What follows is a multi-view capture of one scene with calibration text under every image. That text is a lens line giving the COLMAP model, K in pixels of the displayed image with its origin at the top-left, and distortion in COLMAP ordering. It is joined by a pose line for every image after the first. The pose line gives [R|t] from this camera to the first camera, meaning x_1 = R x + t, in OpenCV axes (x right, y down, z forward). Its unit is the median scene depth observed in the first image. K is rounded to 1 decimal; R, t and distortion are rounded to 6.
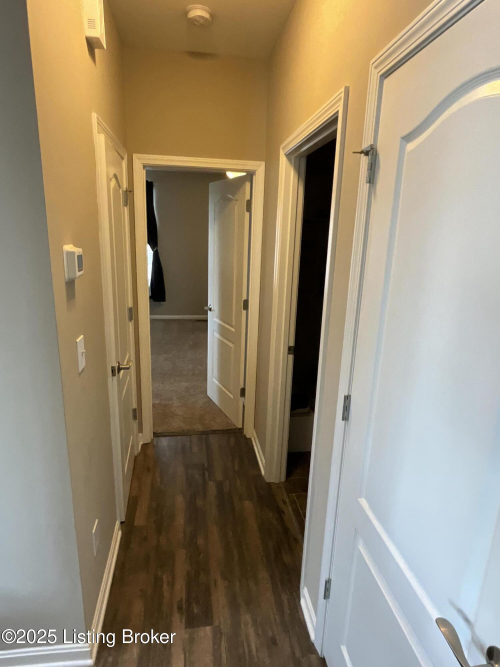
lens RADIAL K [[386.0, 0, 250.0], [0, 386.0, 333.5], [0, 0, 1]] dist [0.054934, -0.000733]
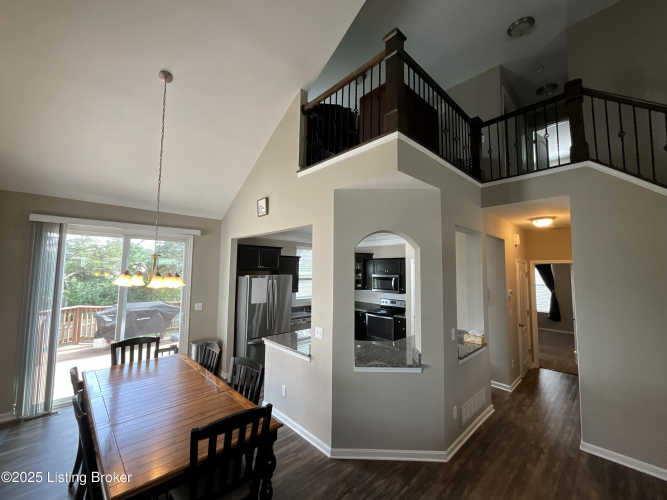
lens RADIAL K [[269.9, 0, 331.7], [0, 269.9, 249.7], [0, 0, 1]] dist [-0.000104, 0.000143]
pose [[0.573903, -0.099299, -0.812880, 0.620377], [-0.190025, 0.949381, -0.250134, 0.329479], [0.796571, 0.298021, 0.525983, -1.582739]]
